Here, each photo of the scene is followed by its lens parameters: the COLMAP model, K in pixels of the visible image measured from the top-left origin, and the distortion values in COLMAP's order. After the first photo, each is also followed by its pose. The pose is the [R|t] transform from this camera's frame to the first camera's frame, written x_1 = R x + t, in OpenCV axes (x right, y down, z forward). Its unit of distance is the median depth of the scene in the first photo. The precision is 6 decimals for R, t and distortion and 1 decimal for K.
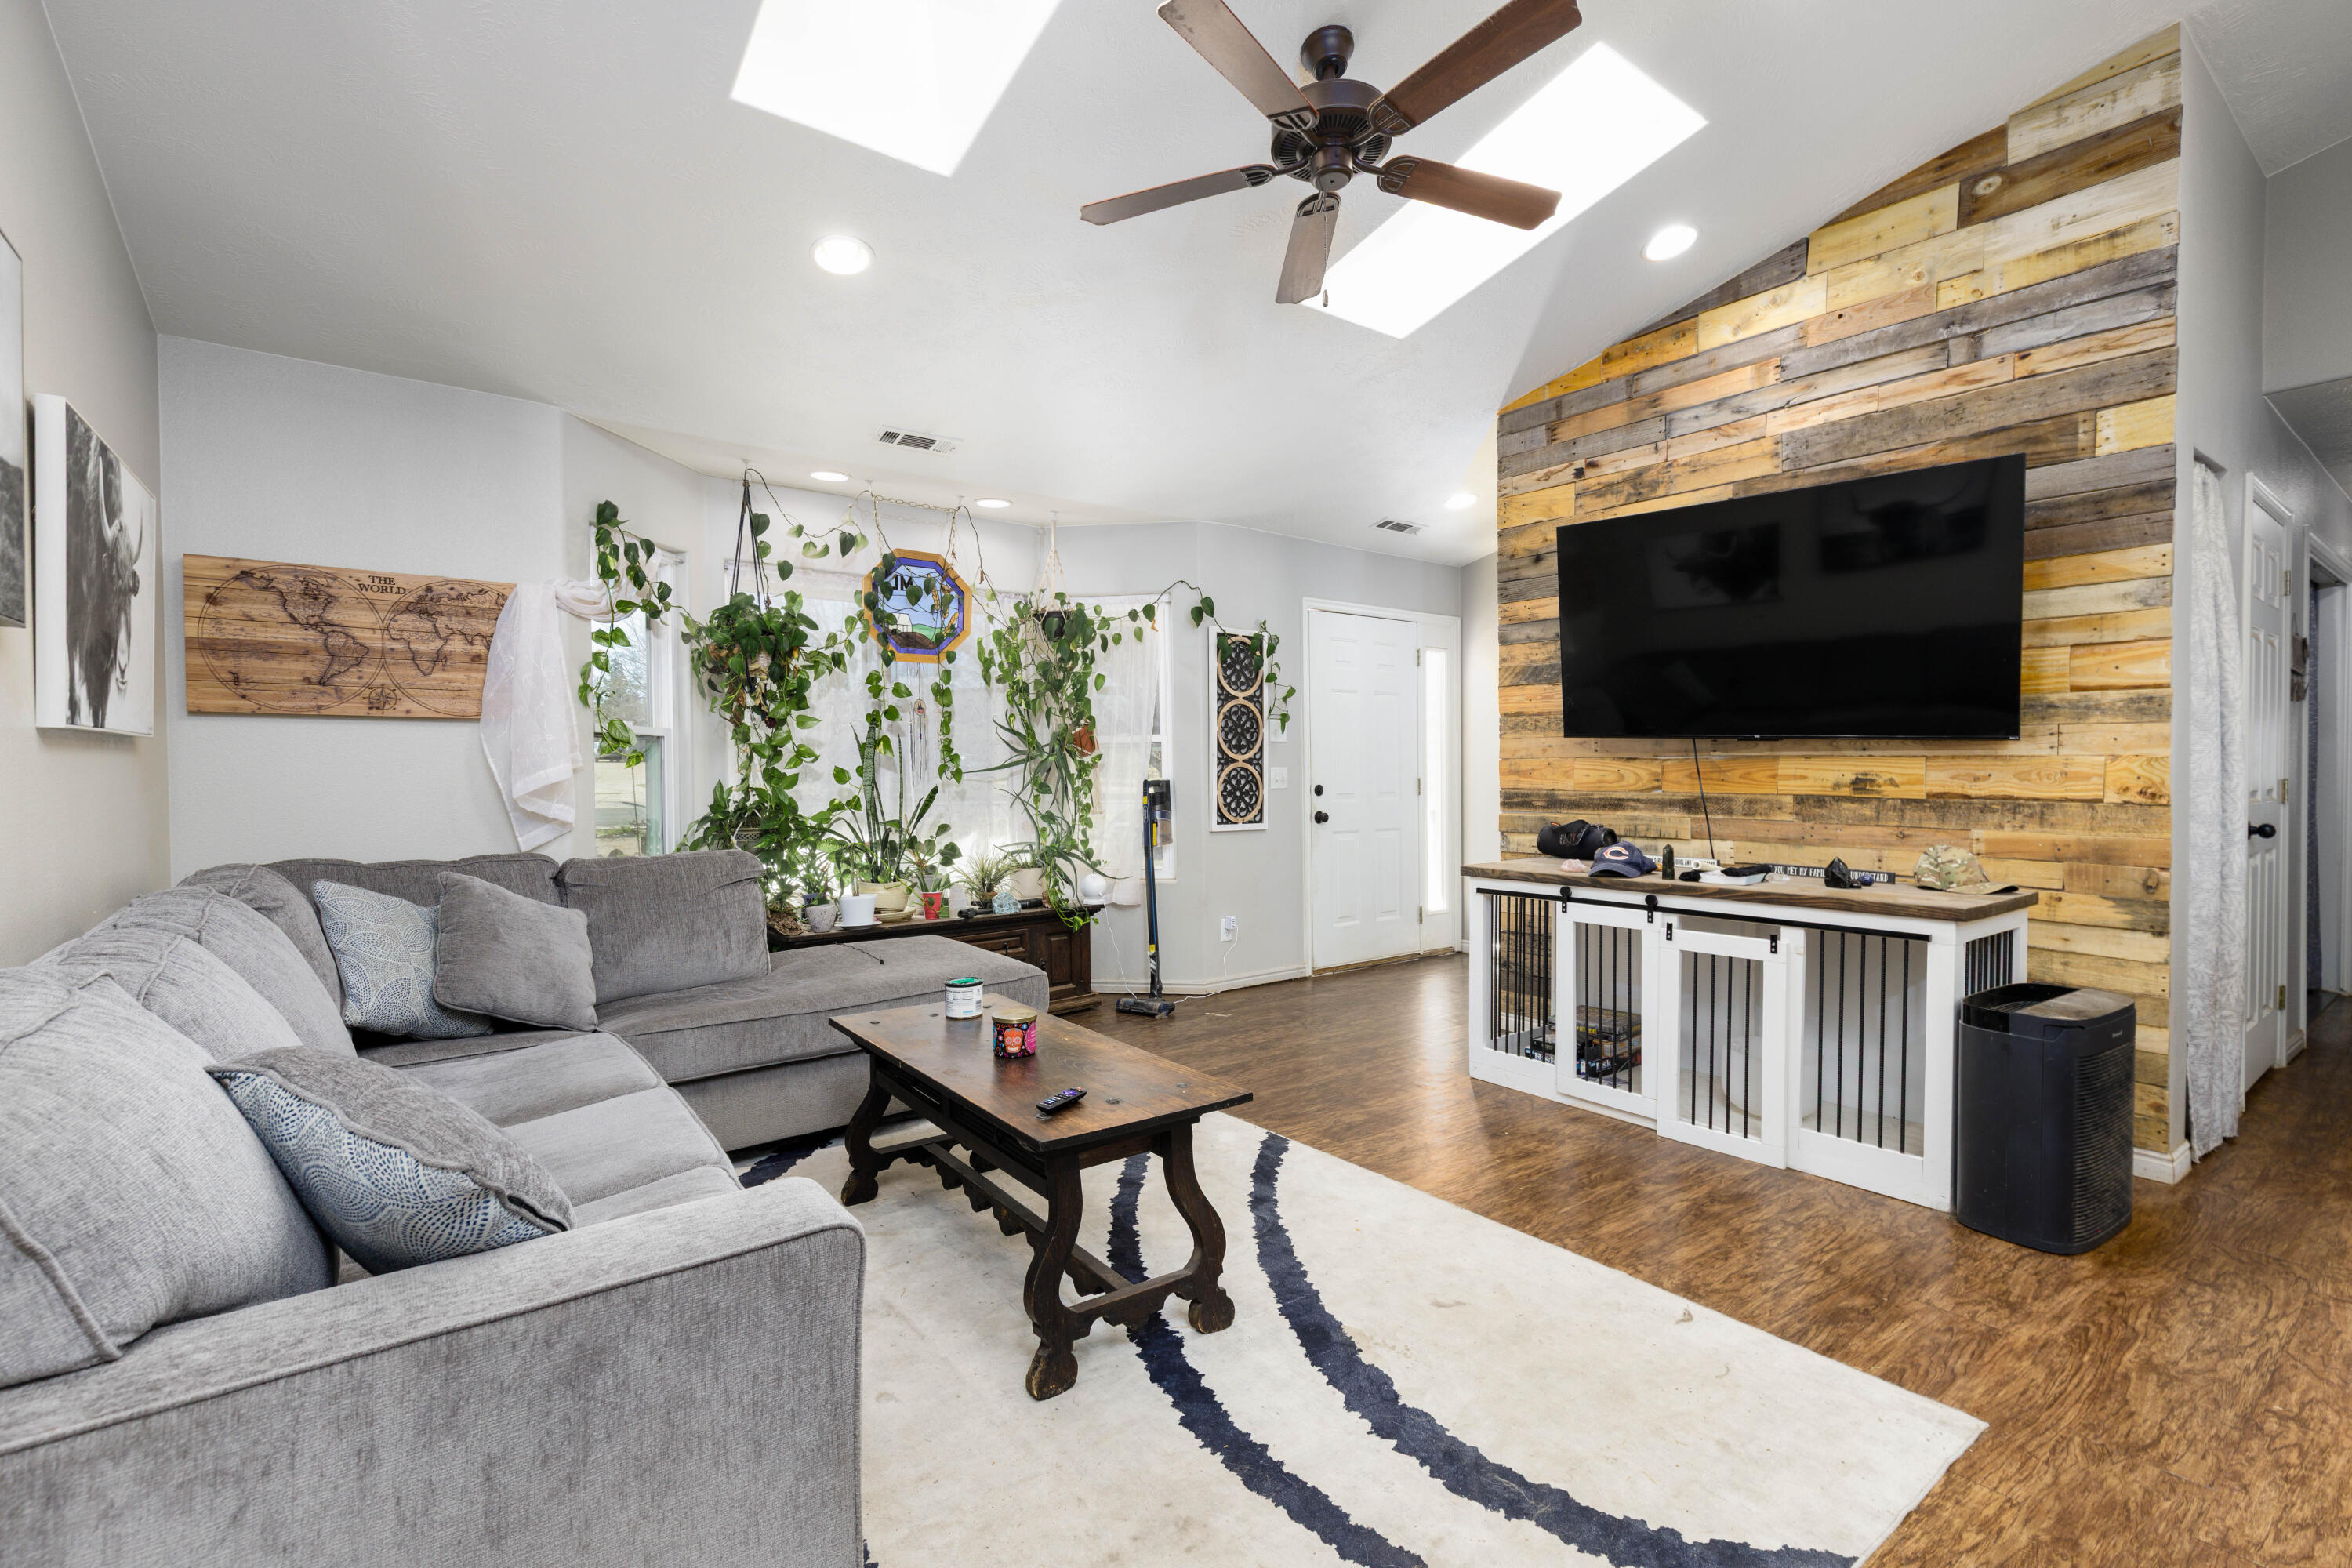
lens RADIAL K [[1051.5, 0, 1182.9], [0, 1051.5, 786.7], [0, 0, 1]] dist [0.002583, 0.000255]
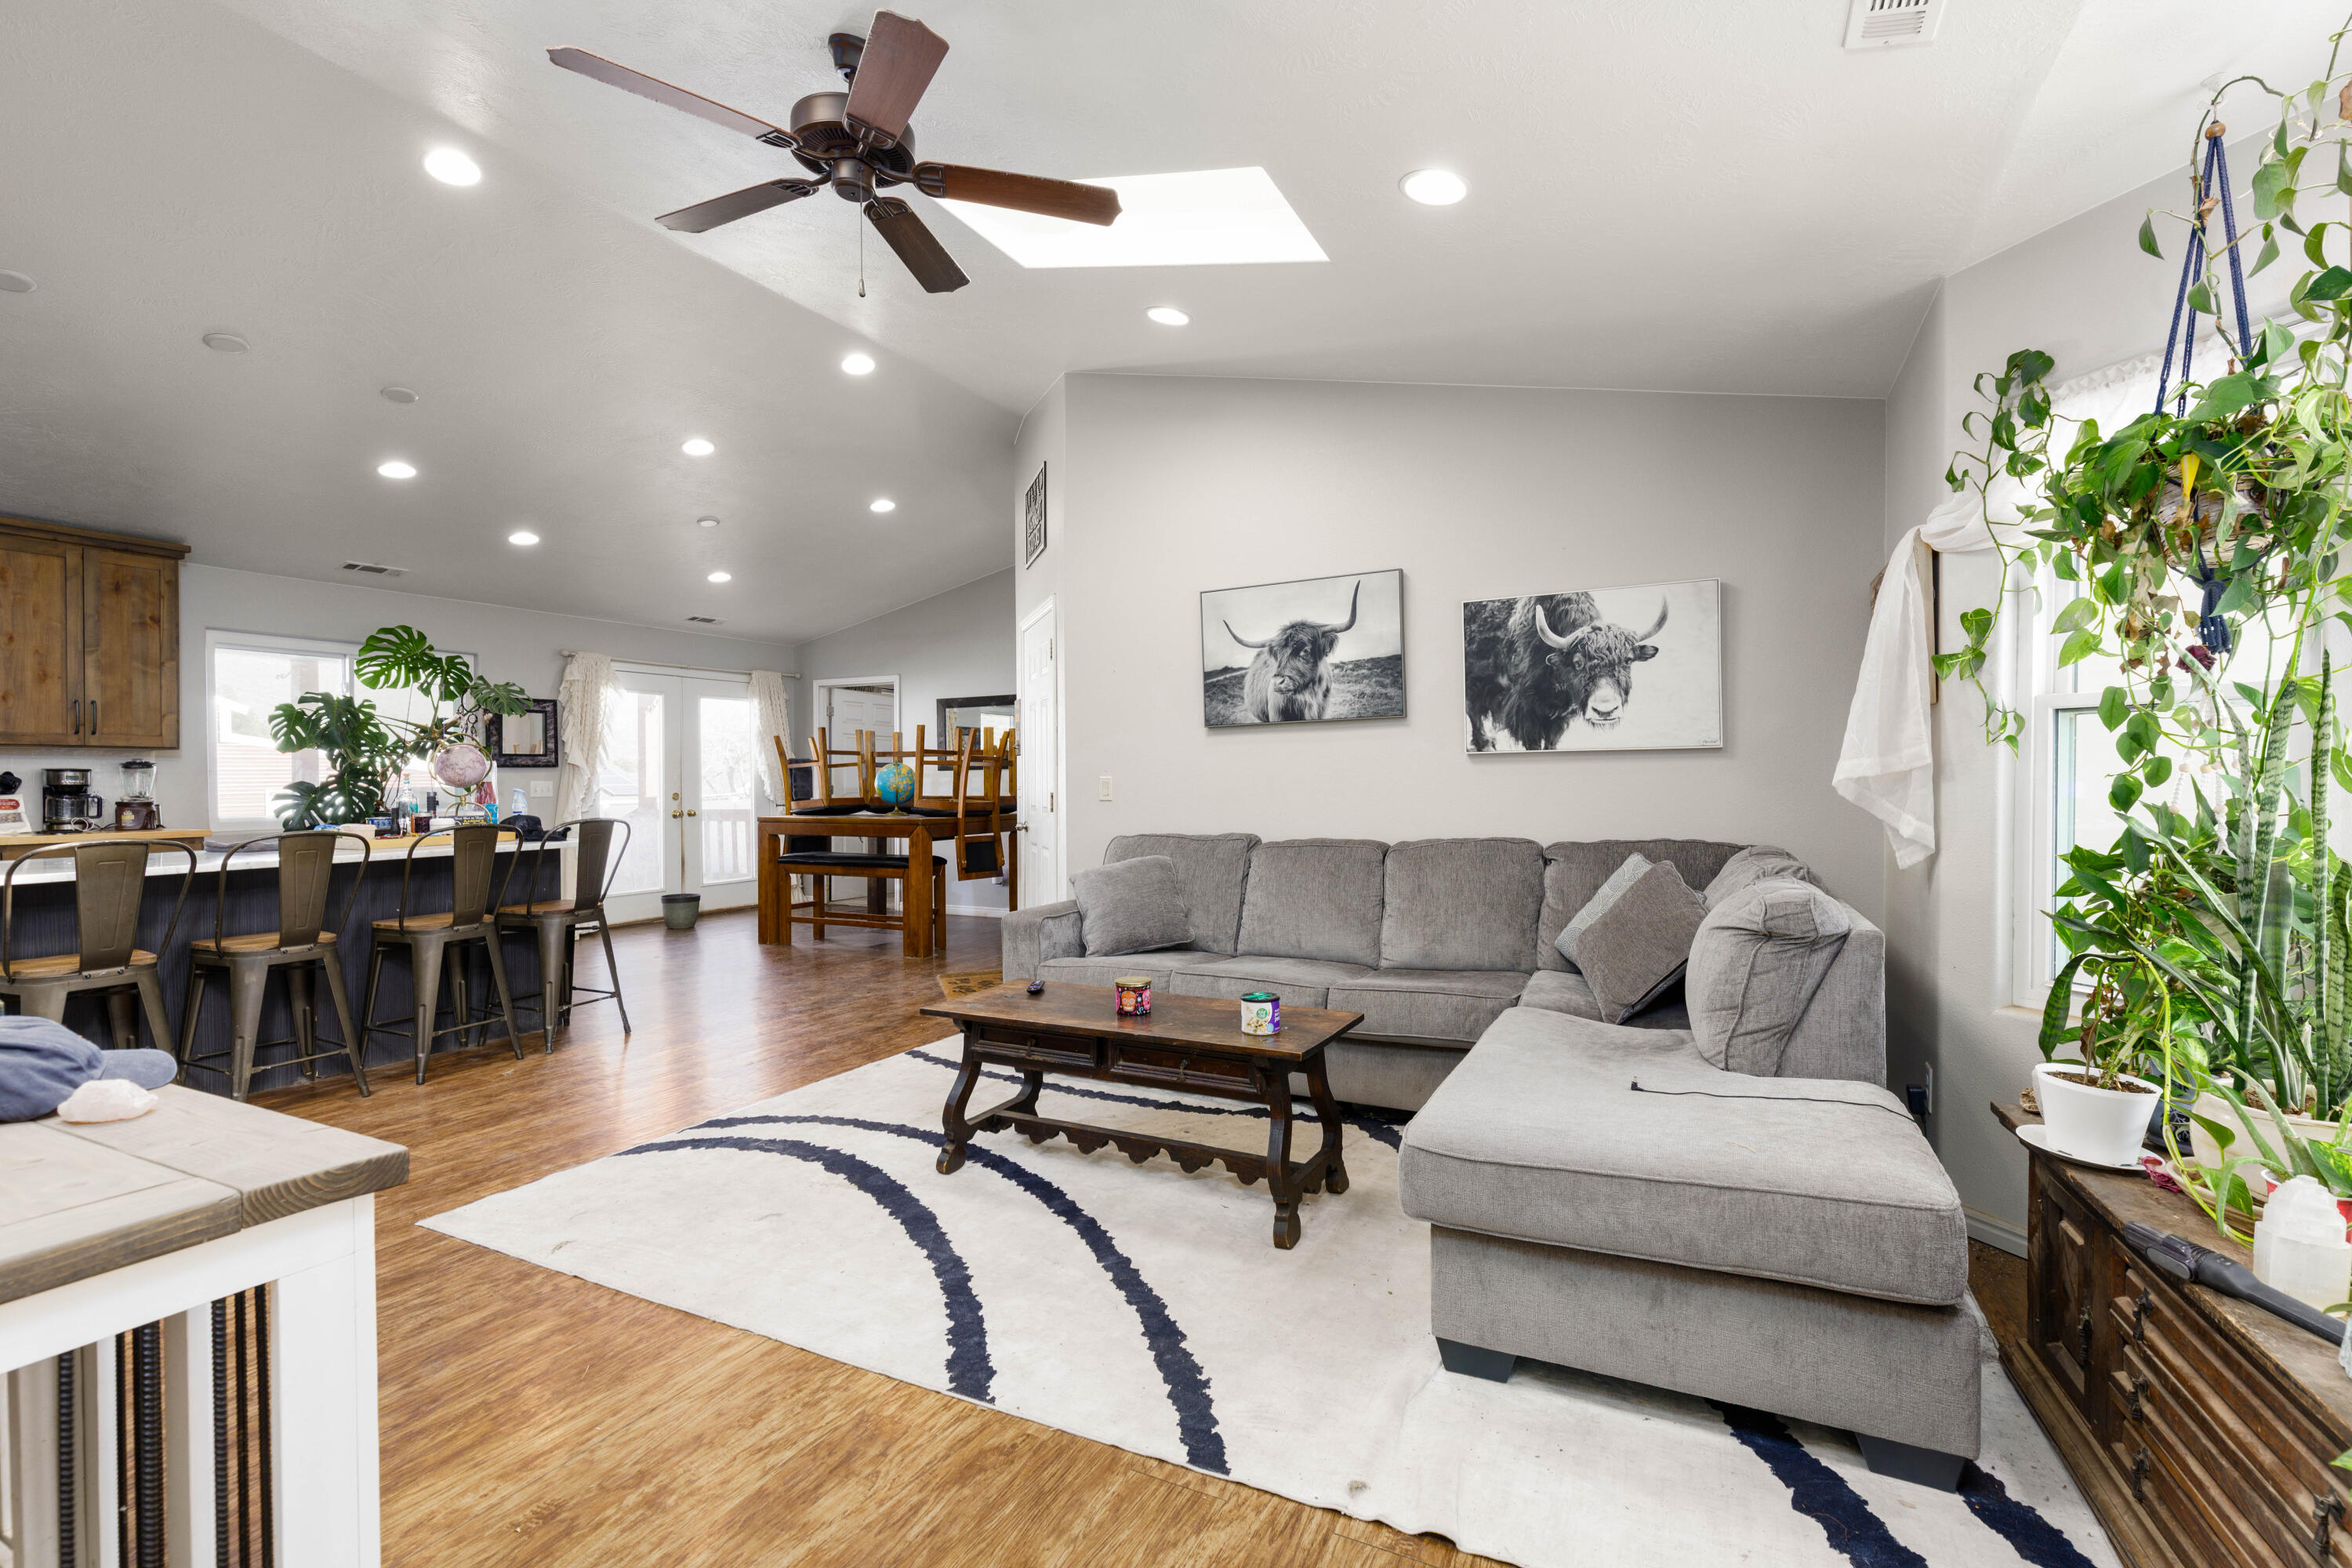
lens RADIAL K [[988.3, 0, 1176.0], [0, 988.3, 784.0], [0, 0, 1]] dist [0.001196, 0.000107]
pose [[-0.892139, 0.009124, -0.451669, 0.312436], [0.001319, 0.999844, 0.017591, -0.038678], [0.451759, 0.015098, -0.892012, 2.027052]]
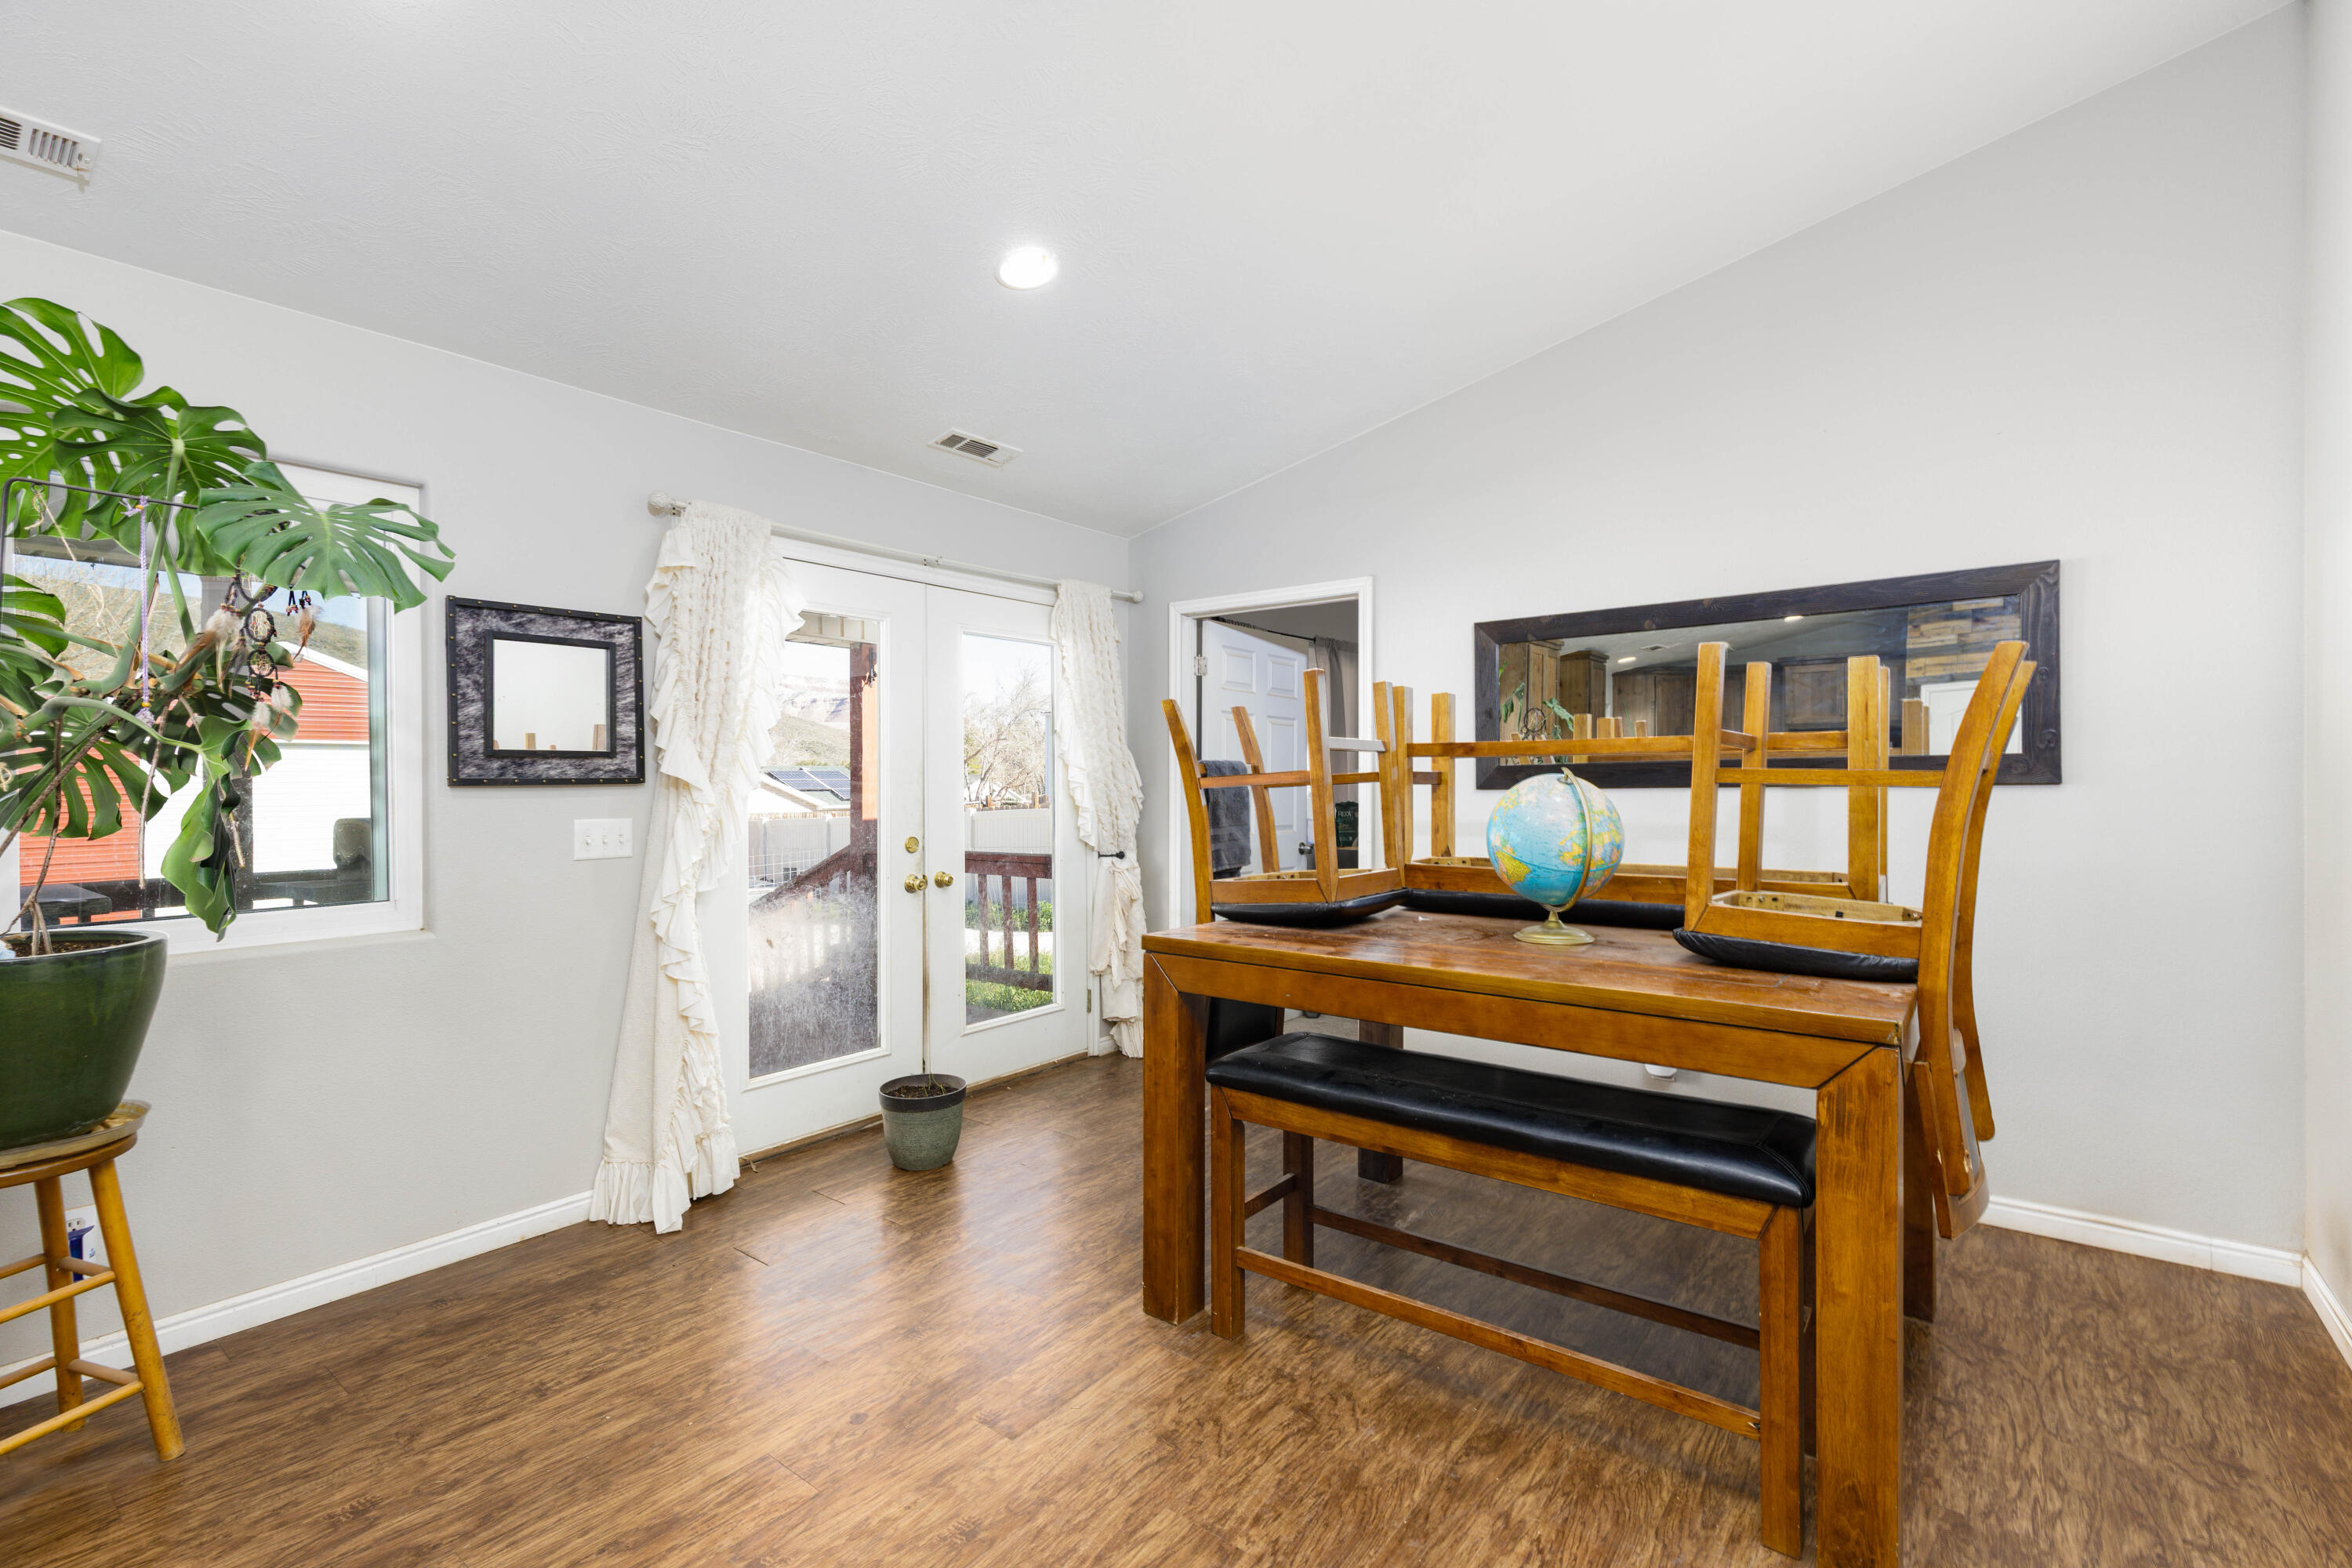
lens RADIAL K [[1051.5, 0, 1182.9], [0, 1051.5, 786.7], [0, 0, 1]] dist [0.002583, 0.000255]
pose [[-0.970568, 0.006651, -0.240736, 0.311938], [0.001971, 0.999805, 0.019674, -0.039706], [0.240819, 0.018621, -0.970391, 1.926546]]
